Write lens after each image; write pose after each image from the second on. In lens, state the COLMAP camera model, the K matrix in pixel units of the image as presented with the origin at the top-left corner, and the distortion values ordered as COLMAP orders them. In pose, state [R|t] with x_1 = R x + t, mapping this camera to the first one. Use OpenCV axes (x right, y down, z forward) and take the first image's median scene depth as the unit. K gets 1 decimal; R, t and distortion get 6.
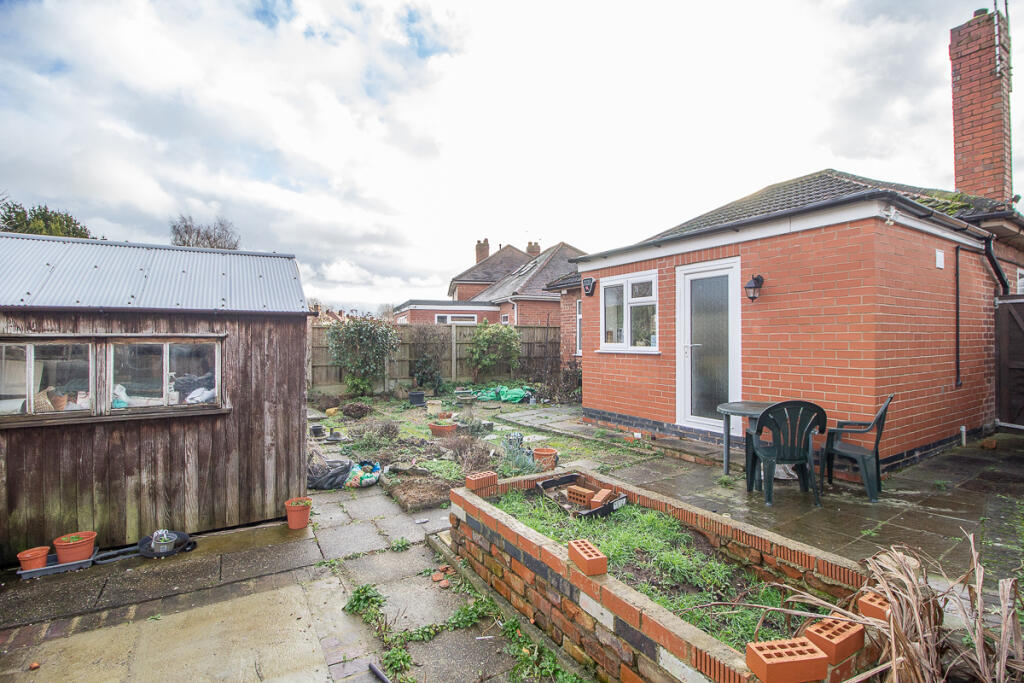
lens RADIAL K [[477.0, 0, 512.0], [0, 477.0, 341.5], [0, 0, 1]] dist [-0.000260, -0.000053]
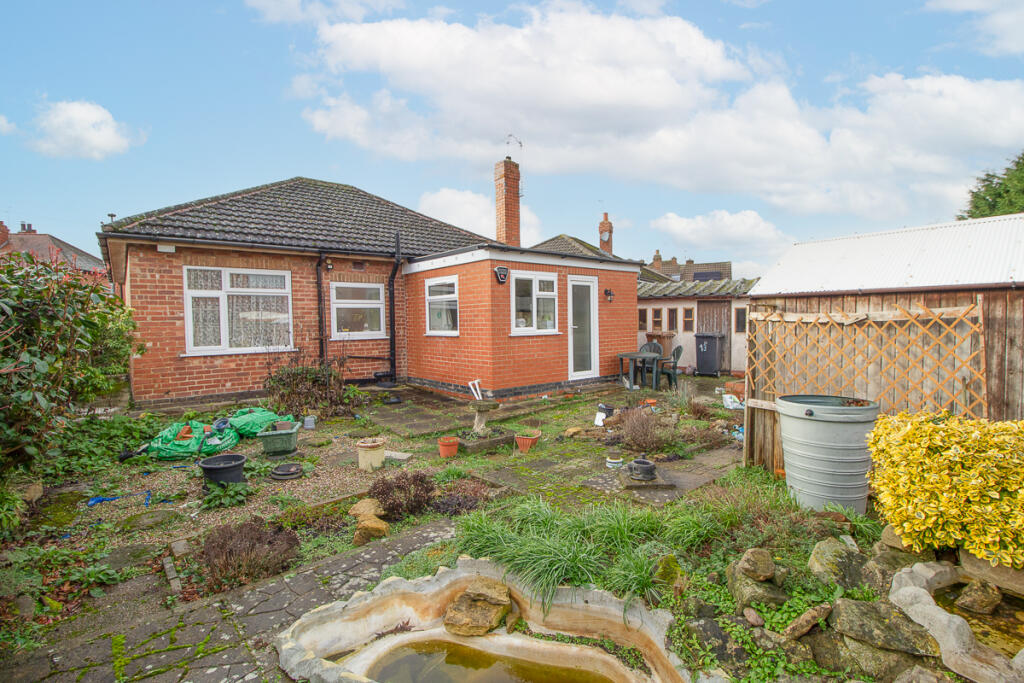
lens RADIAL K [[477.0, 0, 512.0], [0, 477.0, 341.5], [0, 0, 1]] dist [-0.000260, -0.000053]
pose [[-0.150193, -0.030258, 0.988194, -1.046108], [0.026033, 0.999064, 0.034547, -0.003570], [-0.988314, 0.030915, -0.149264, 1.325402]]
